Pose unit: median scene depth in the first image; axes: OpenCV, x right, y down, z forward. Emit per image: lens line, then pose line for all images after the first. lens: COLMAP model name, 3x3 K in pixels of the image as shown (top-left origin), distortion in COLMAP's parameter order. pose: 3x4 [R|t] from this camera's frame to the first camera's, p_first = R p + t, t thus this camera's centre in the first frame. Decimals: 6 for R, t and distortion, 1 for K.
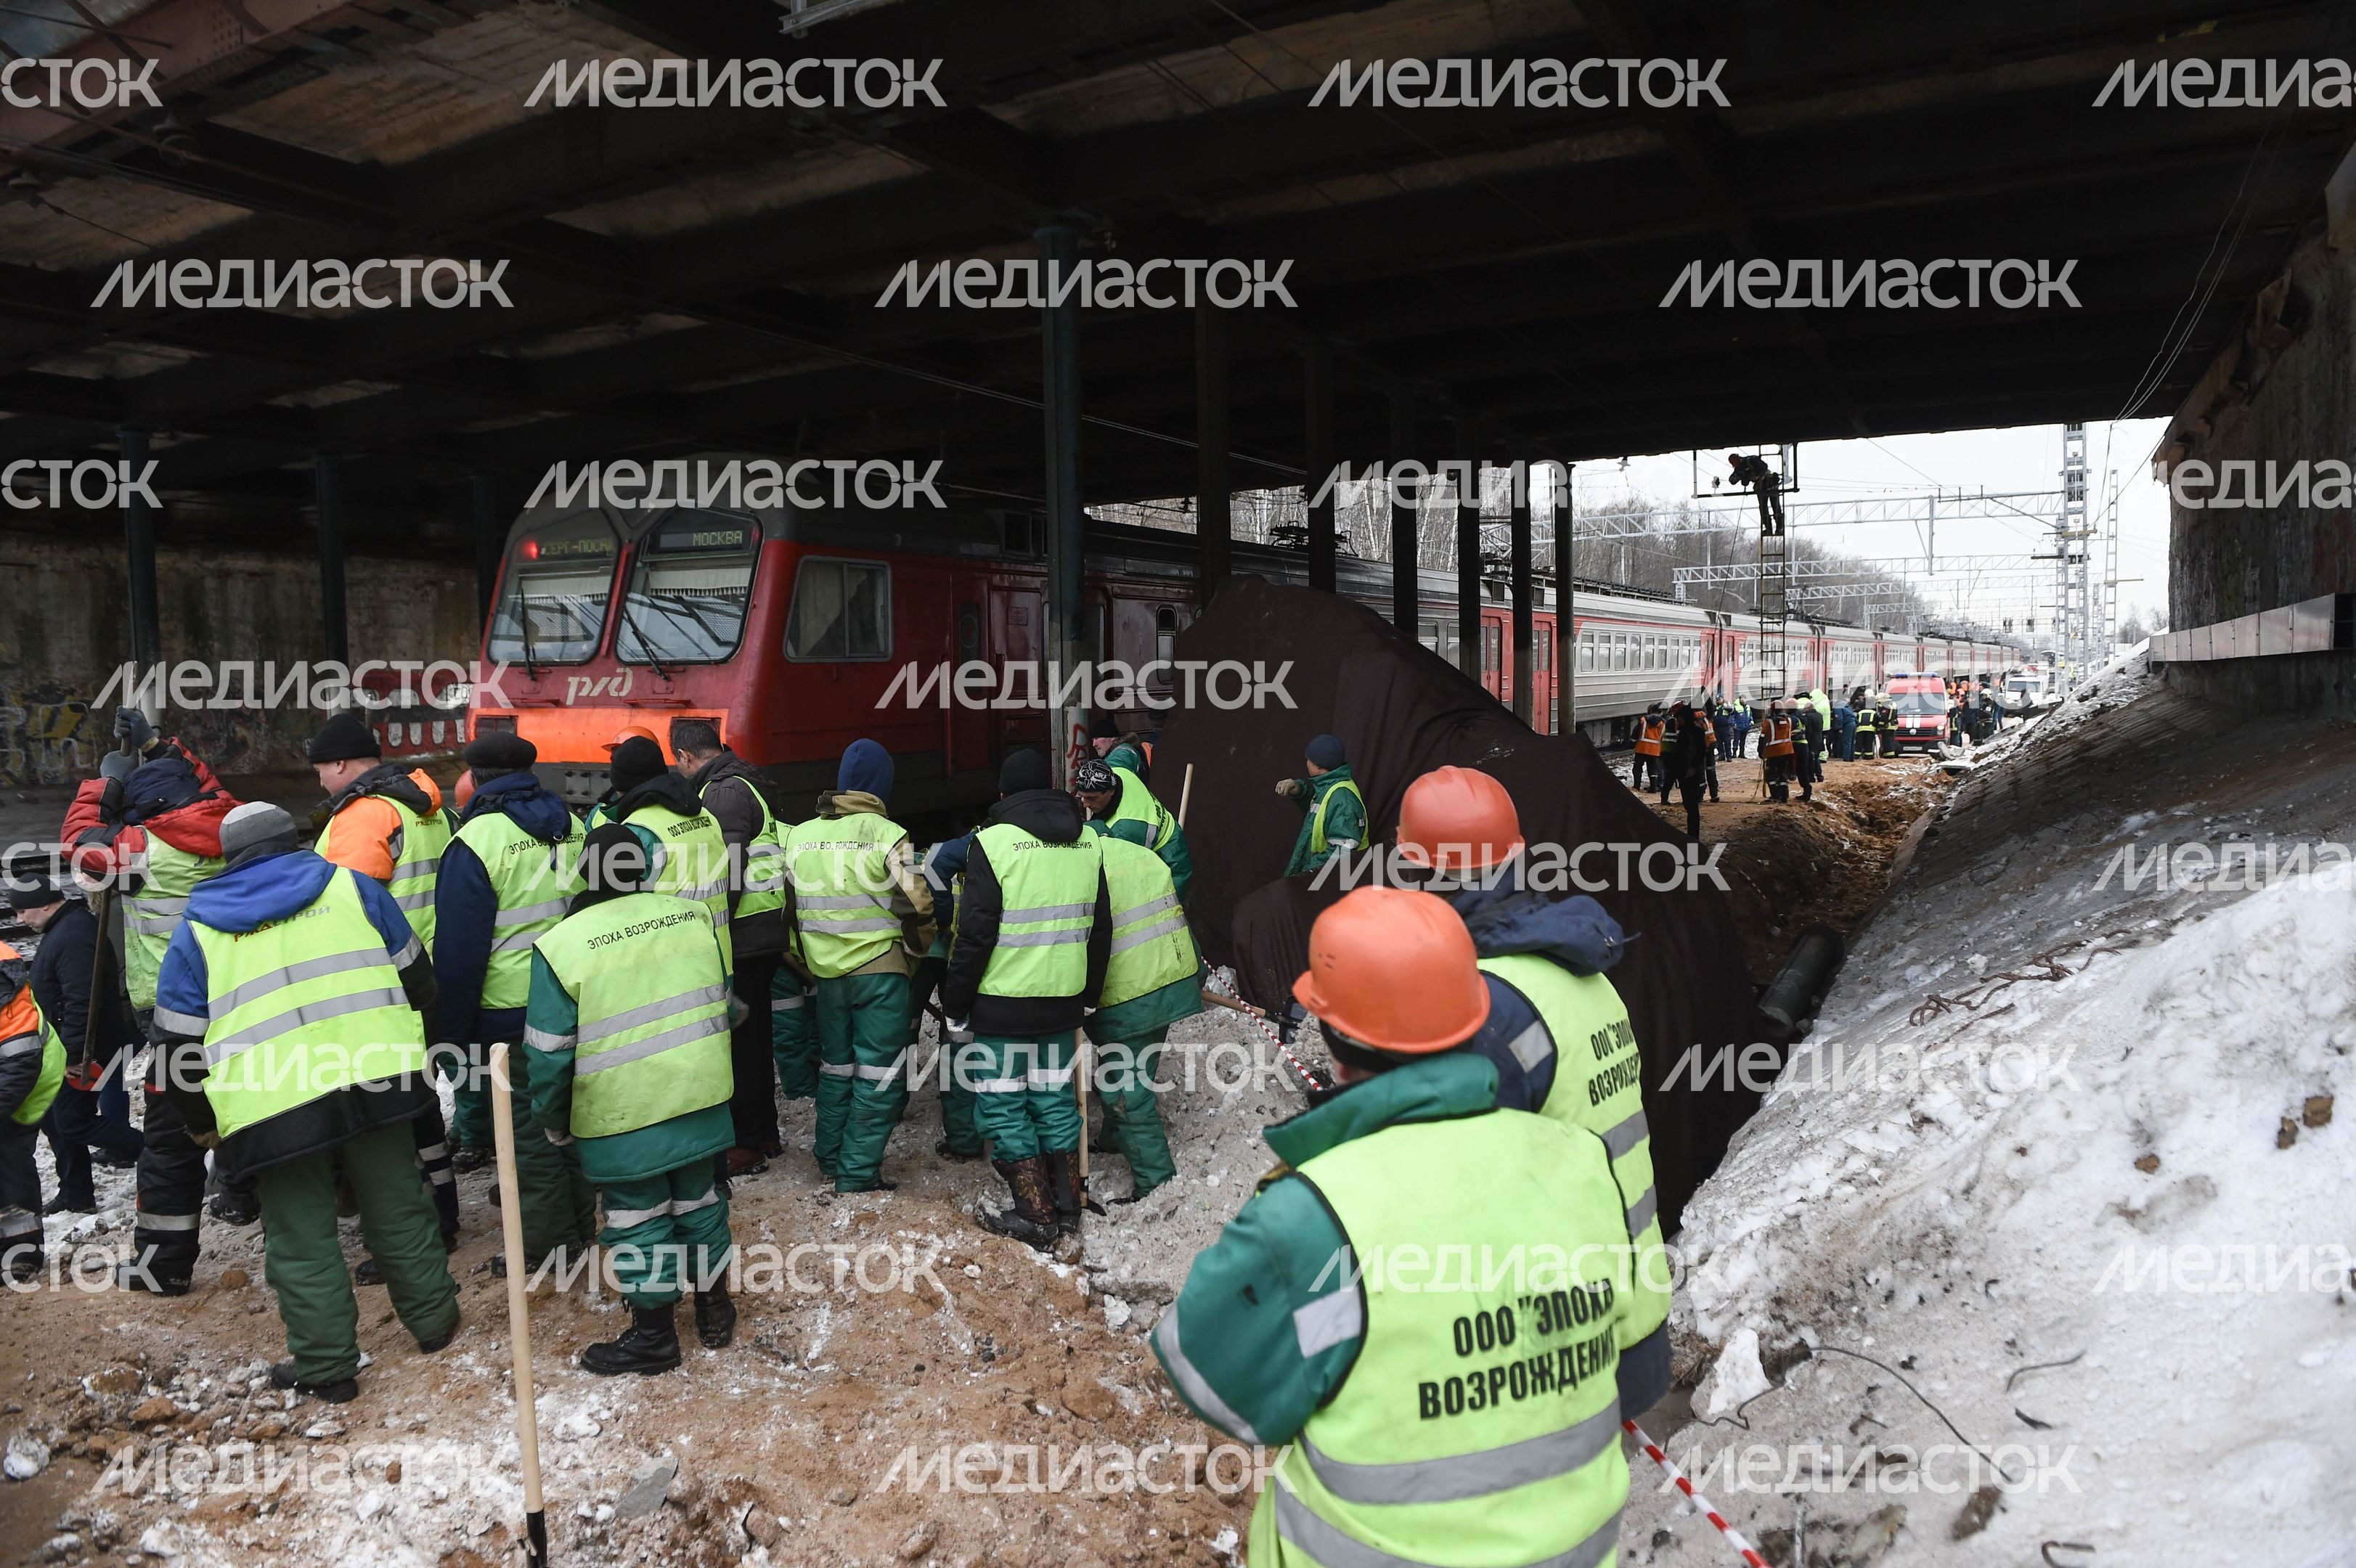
lens RADIAL K [[1608.3, 0, 1175.8], [0, 1608.3, 808.8], [0, 0, 1]] dist [-0.041186, -0.004897]
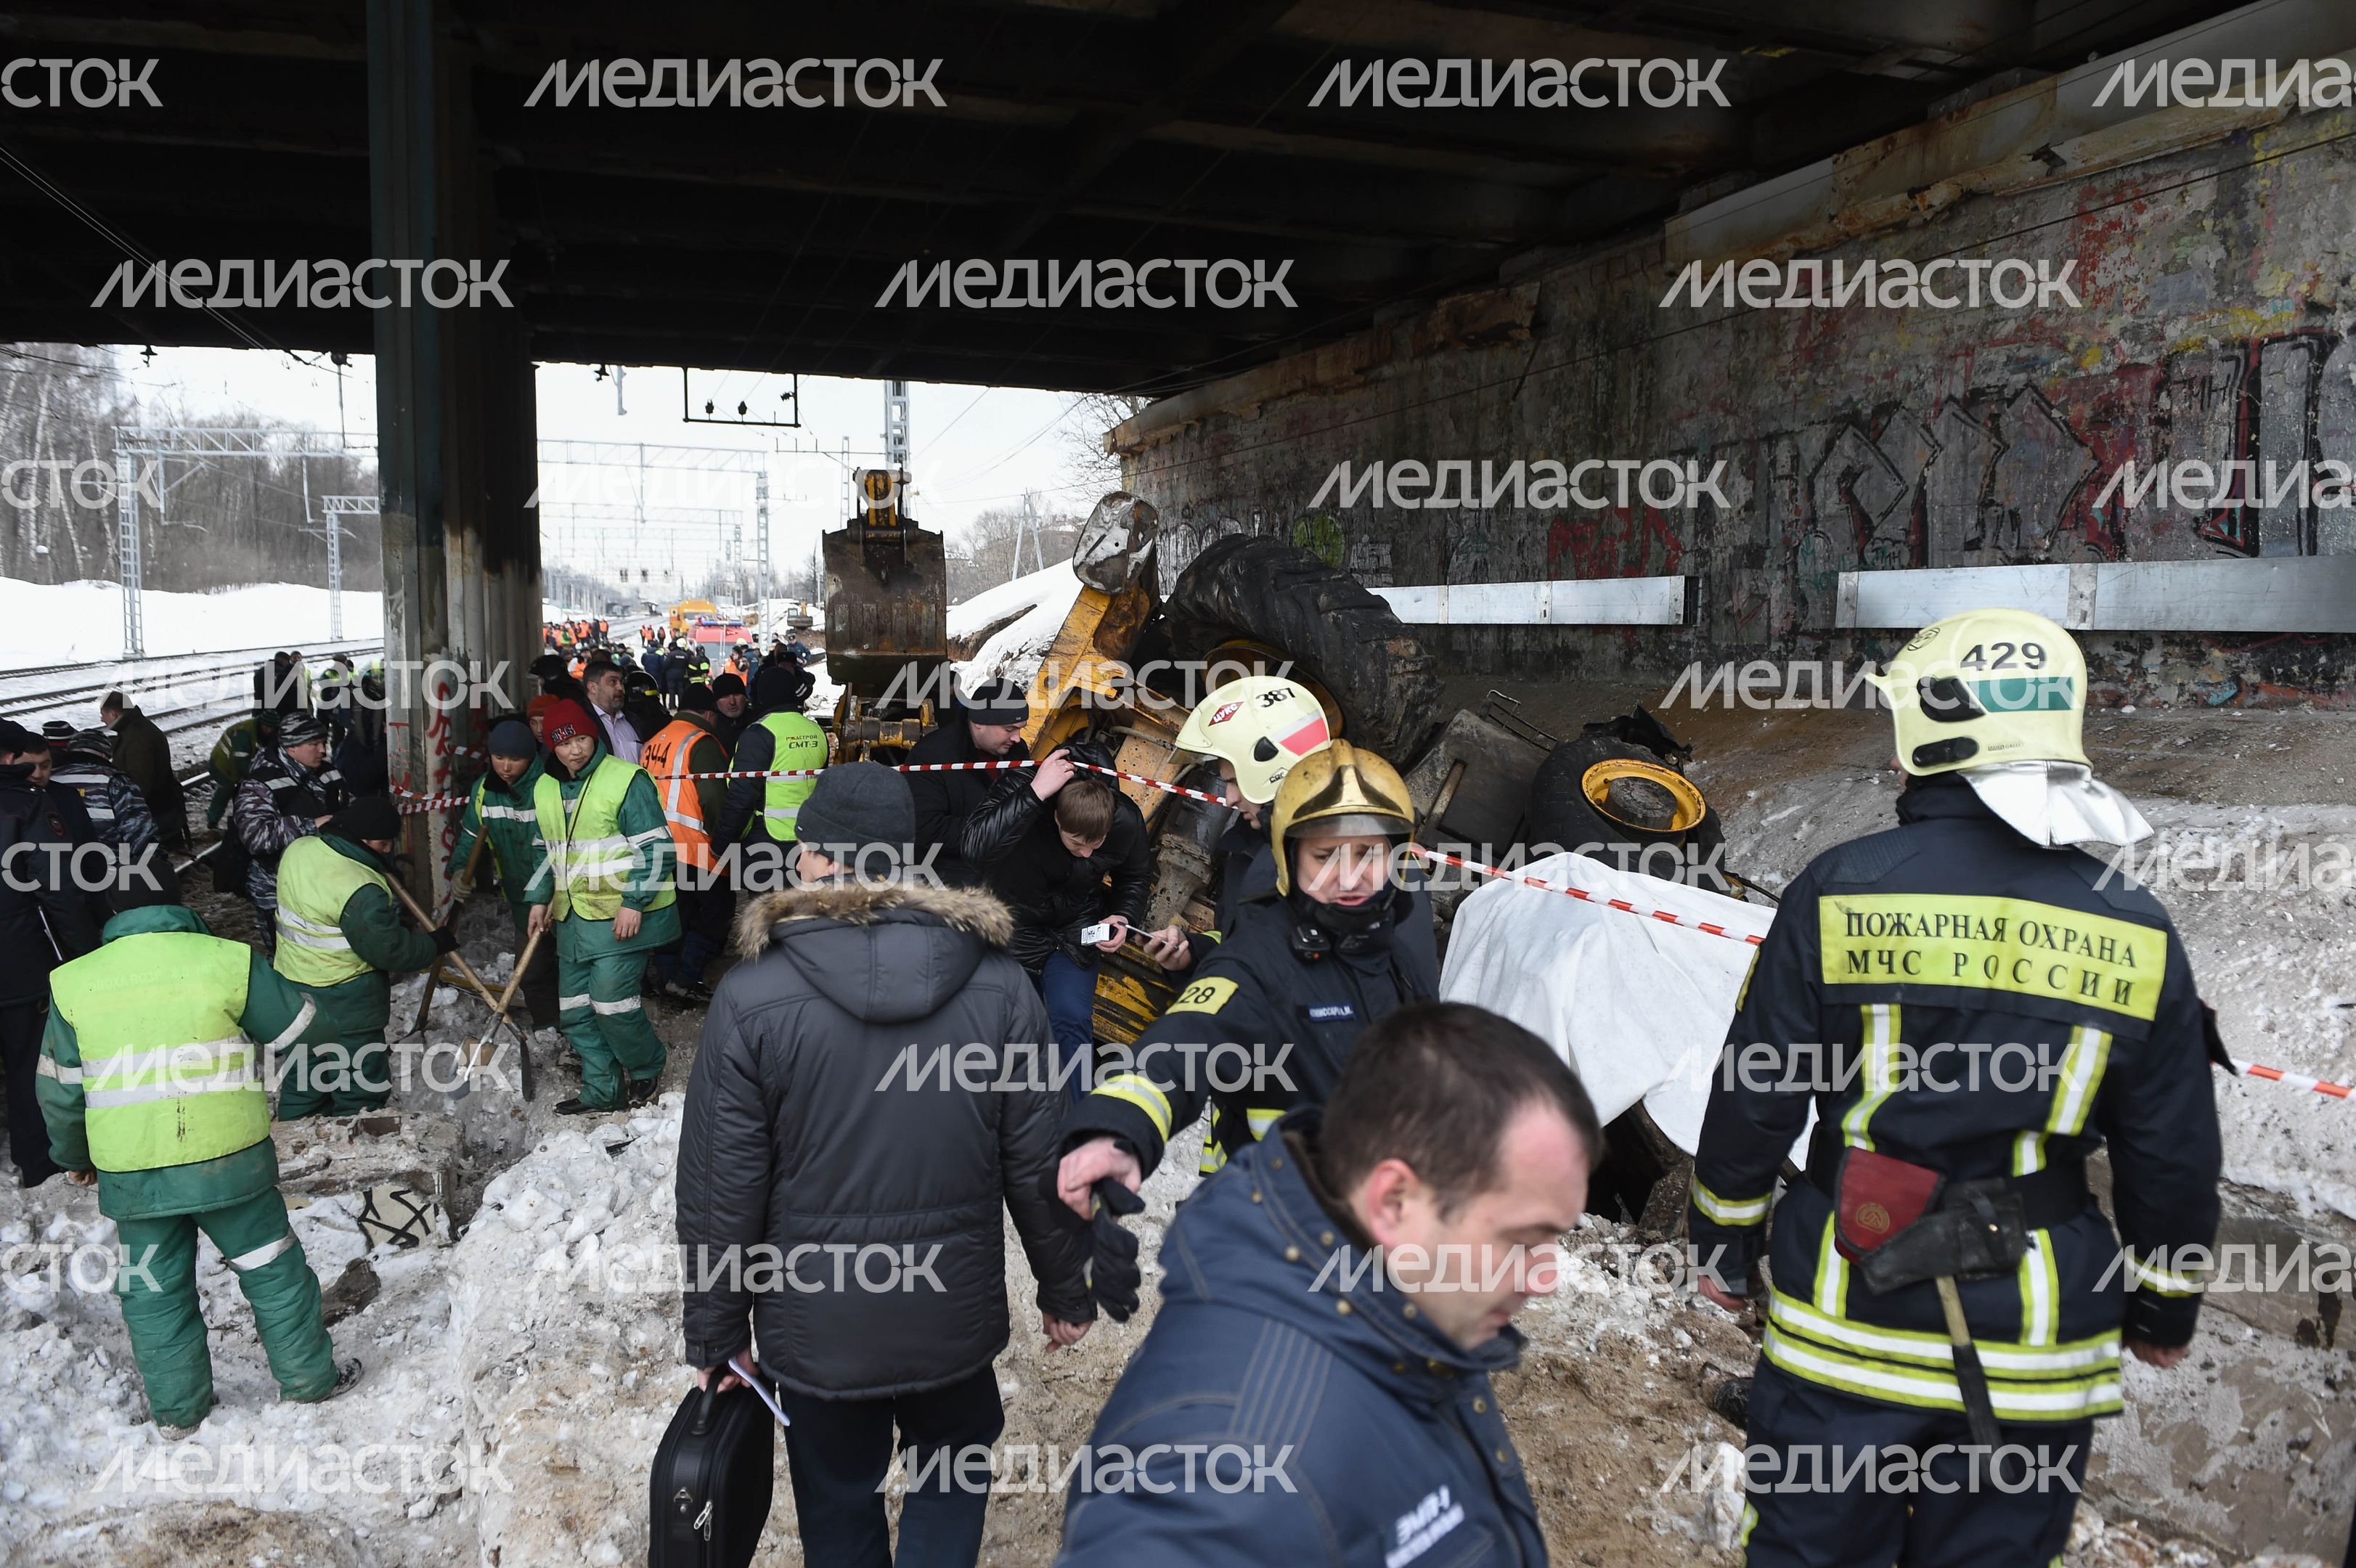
lens RADIAL K [[1630.9, 0, 1177.5], [0, 1630.9, 805.5], [0, 0, 1]] dist [-0.041319, -0.006871]
pose [[0.678907, -0.049391, 0.732561, -0.897413], [0.027187, 0.998742, 0.042142, -0.067221], [-0.733721, -0.008695, 0.679396, 1.035827]]
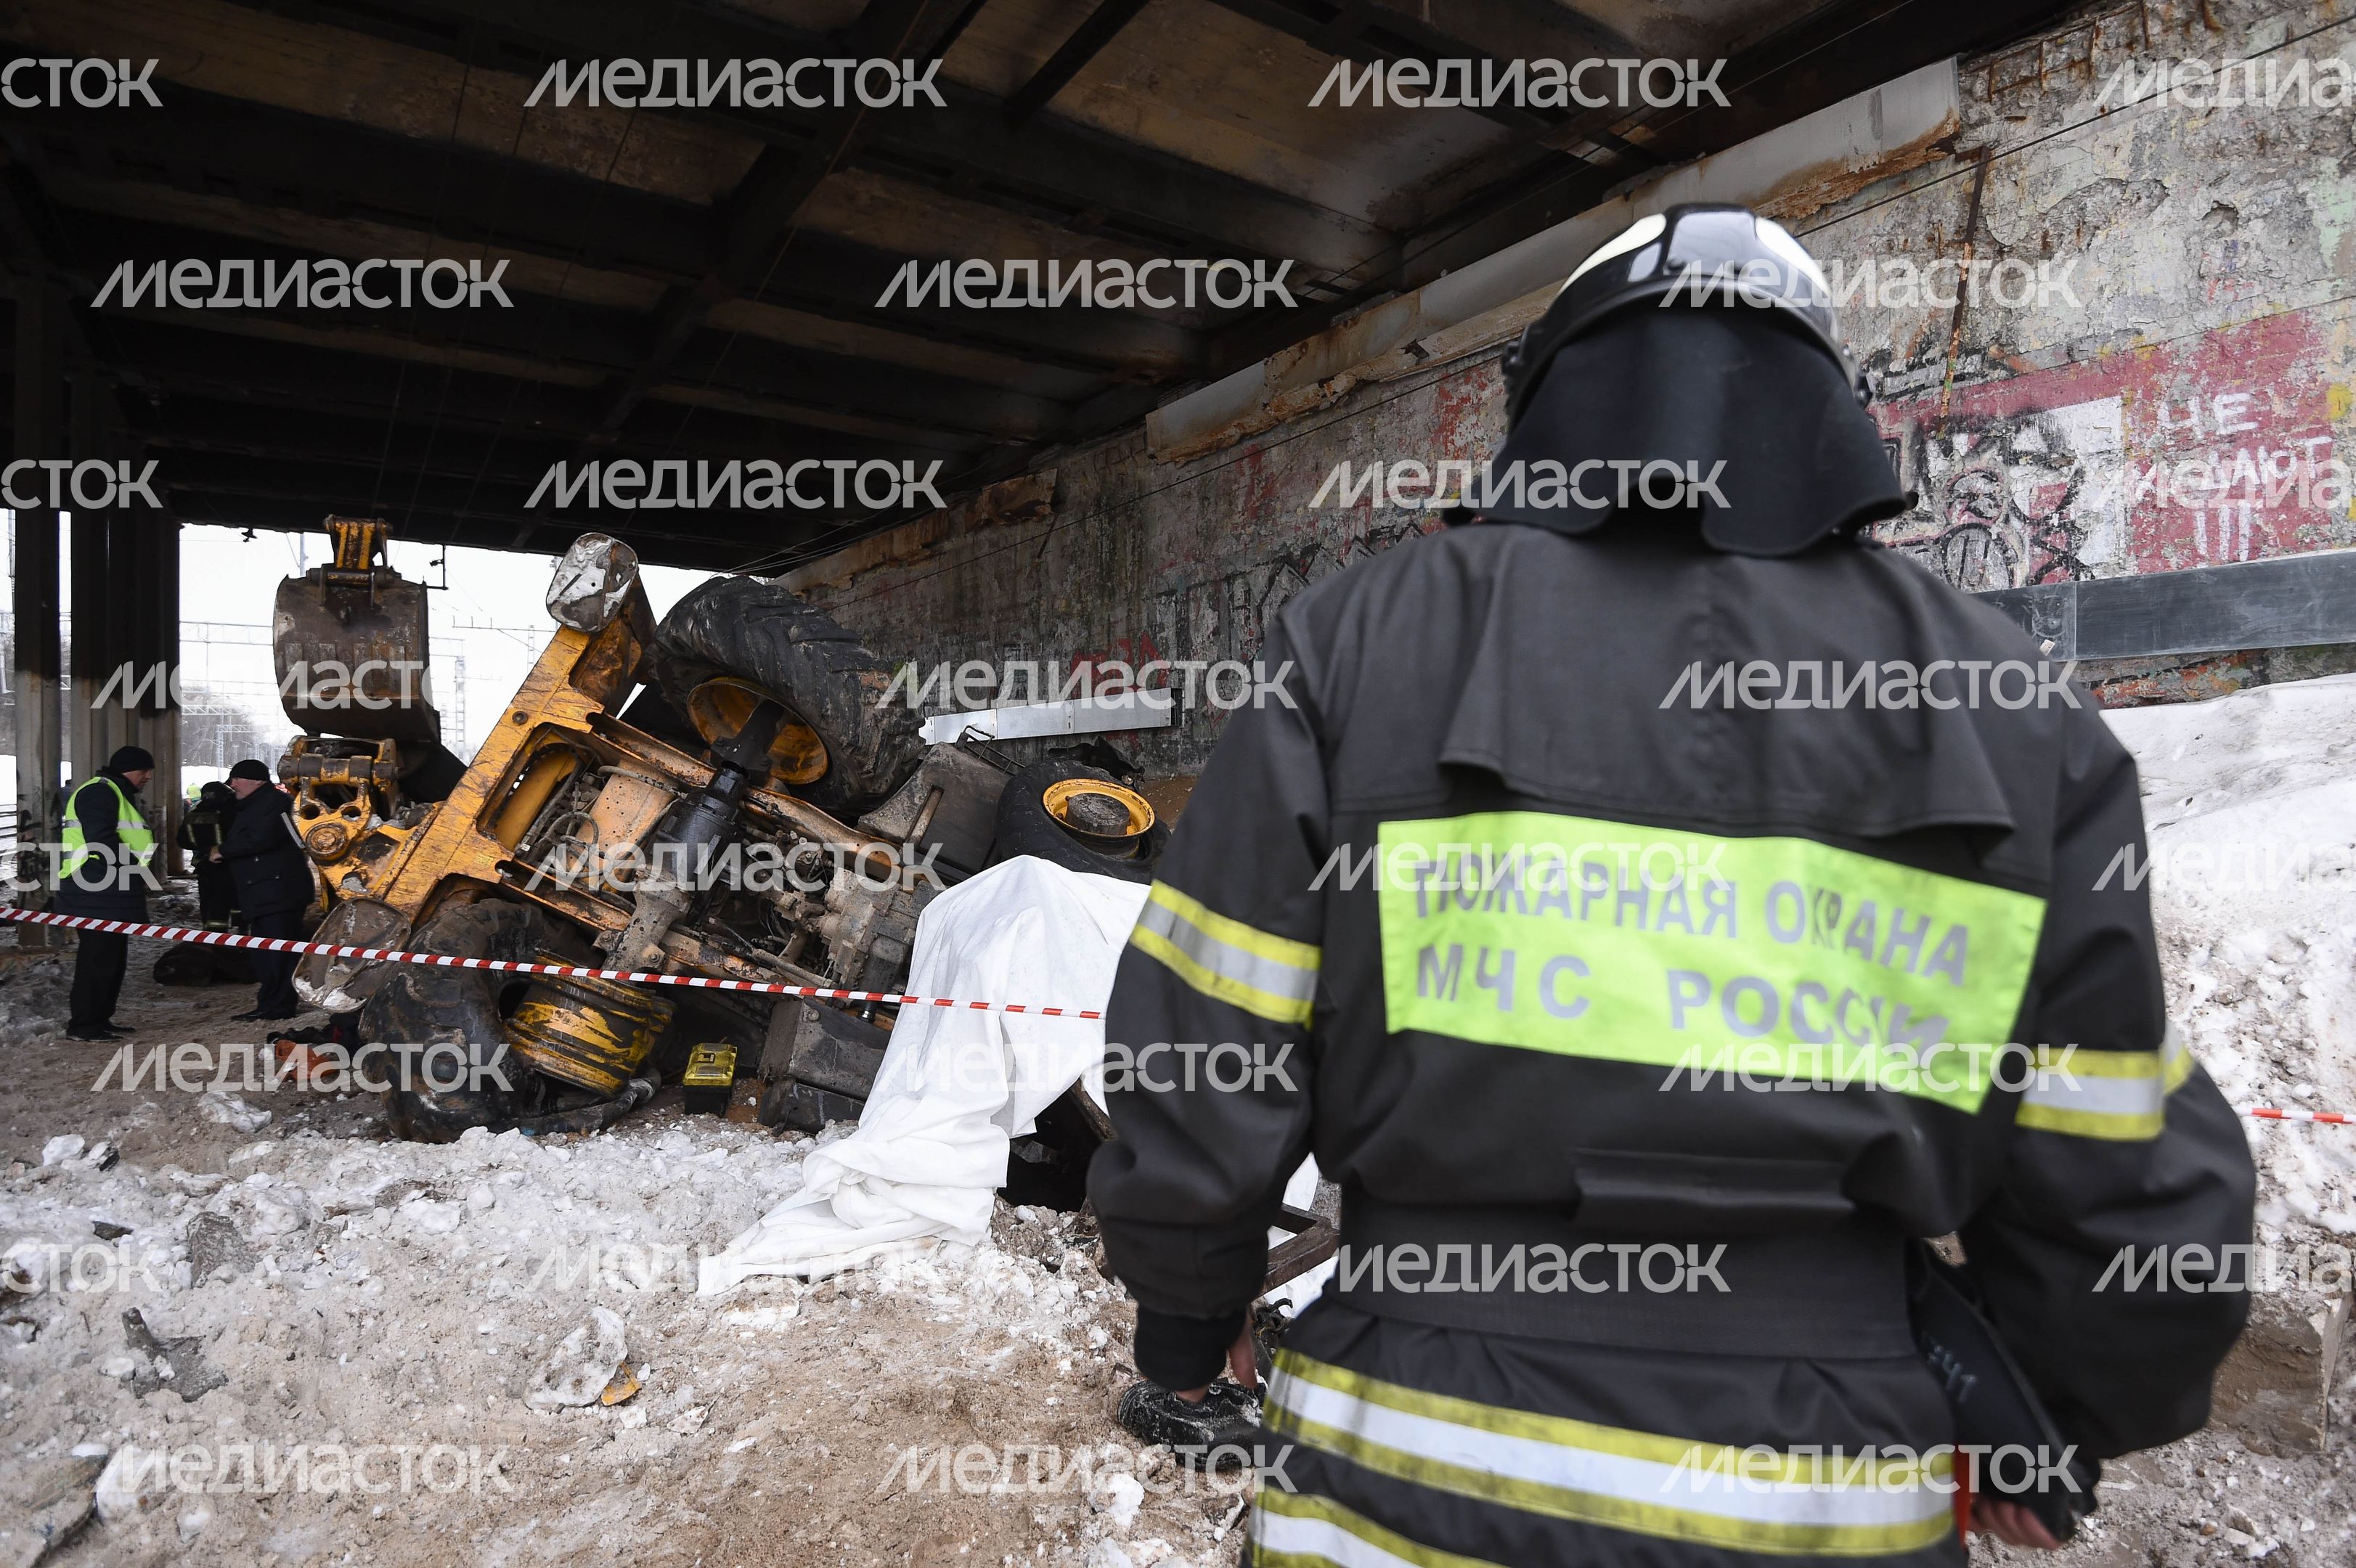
lens RADIAL K [[1206.1, 0, 1174.4], [0, 1206.1, 788.5], [0, 0, 1]] dist [0.009746, -0.031160]
pose [[0.454215, 0.020613, 0.890654, -0.592957], [0.058677, 0.996869, -0.052995, 0.034693], [-0.888958, 0.076332, 0.451583, 1.111965]]
